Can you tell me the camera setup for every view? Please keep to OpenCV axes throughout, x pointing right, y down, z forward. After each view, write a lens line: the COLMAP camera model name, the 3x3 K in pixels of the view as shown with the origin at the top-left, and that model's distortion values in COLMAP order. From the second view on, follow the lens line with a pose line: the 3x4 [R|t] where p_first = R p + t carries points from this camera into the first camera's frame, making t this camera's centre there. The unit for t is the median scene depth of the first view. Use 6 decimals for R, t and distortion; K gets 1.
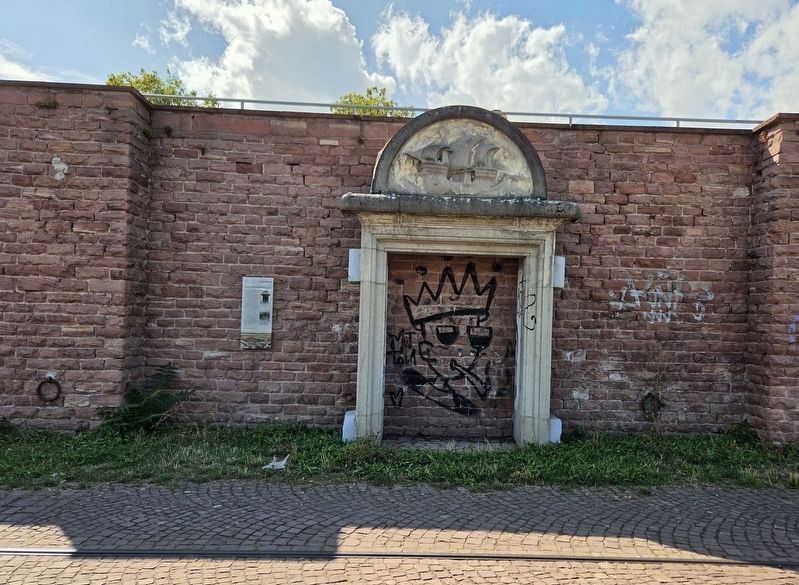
lens RADIAL K [[630.5, 0, 399.8], [0, 630.5, 323.9], [0, 0, 1]] dist [0.073873, -0.079033]
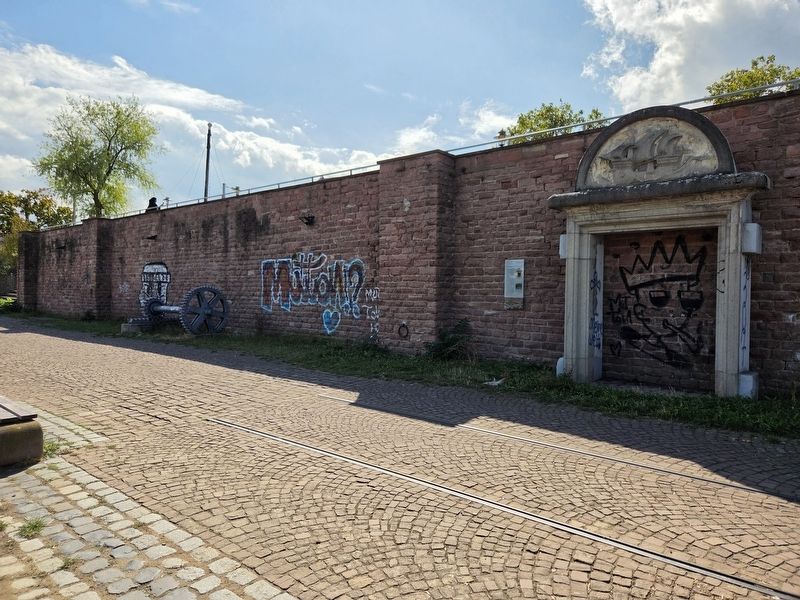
lens RADIAL K [[534.8, 0, 385.3], [0, 534.8, 298.1], [0, 0, 1]] dist [0.086341, -0.063703]
pose [[0.715039, -0.008115, -0.699038, 0.422575], [0.006532, 0.999967, -0.004927, 0.018544], [0.699054, -0.001043, 0.715068, -0.084257]]
